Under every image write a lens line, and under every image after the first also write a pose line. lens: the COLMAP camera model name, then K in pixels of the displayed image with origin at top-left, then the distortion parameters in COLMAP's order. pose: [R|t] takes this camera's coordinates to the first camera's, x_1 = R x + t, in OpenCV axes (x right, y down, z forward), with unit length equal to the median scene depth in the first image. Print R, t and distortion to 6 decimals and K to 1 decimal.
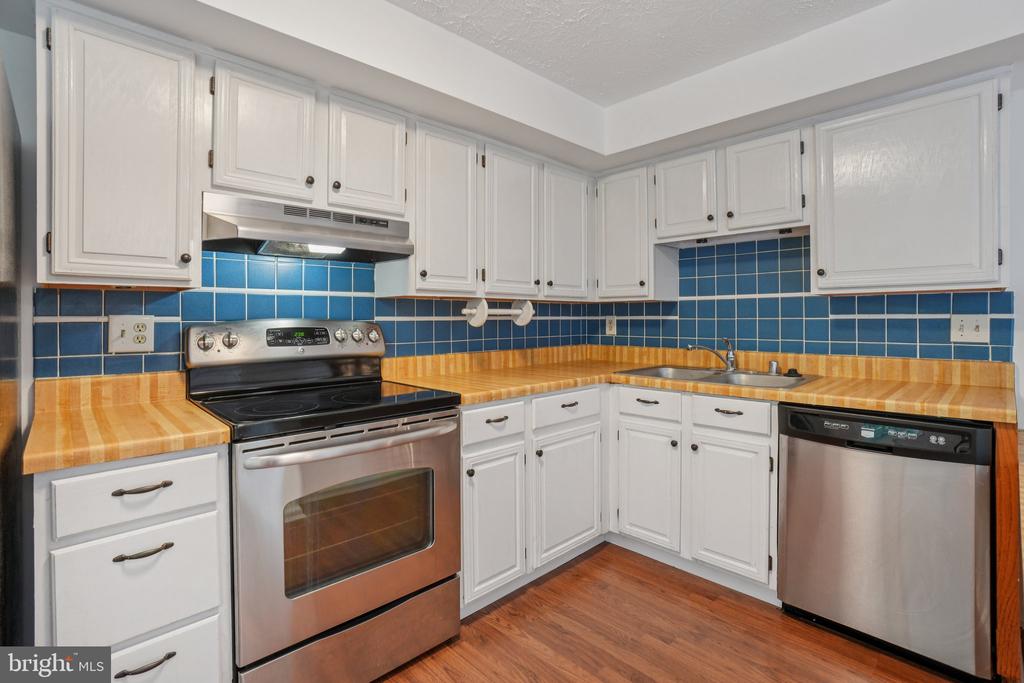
lens RADIAL K [[486.4, 0, 509.1], [0, 486.4, 317.0], [0, 0, 1]] dist [-0.023244, 0.001252]
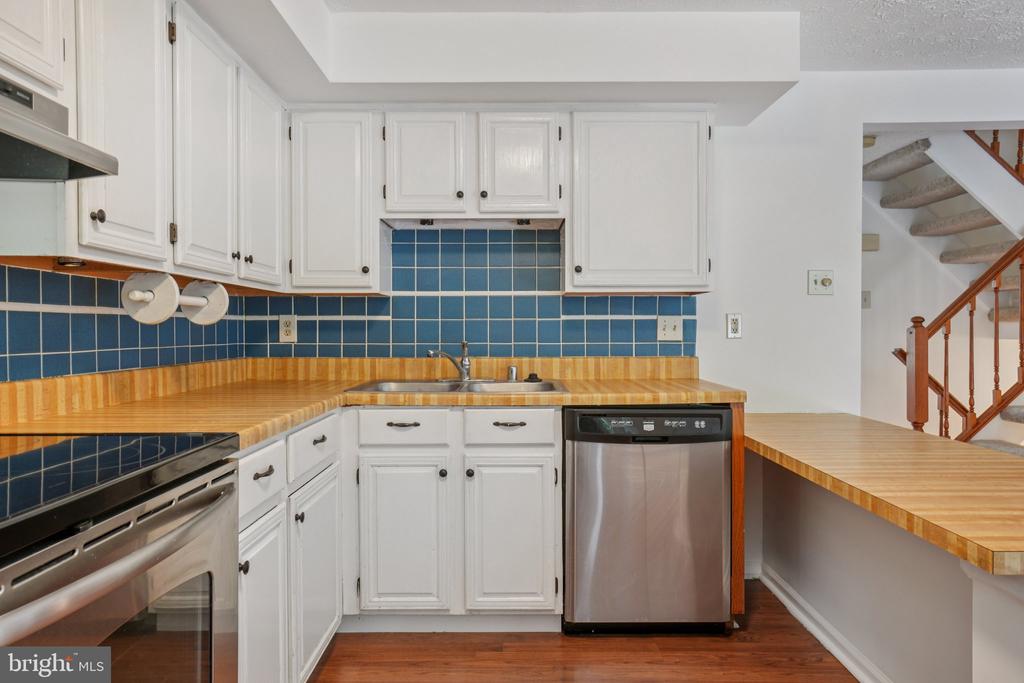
lens RADIAL K [[645.7, 0, 509.4], [0, 645.7, 336.4], [0, 0, 1]] dist [0.000435, 0.000255]
pose [[0.692637, -0.001989, 0.721284, -0.348212], [-0.003501, 0.999975, 0.006120, 0.031379], [-0.721278, -0.006764, 0.692612, 0.196017]]
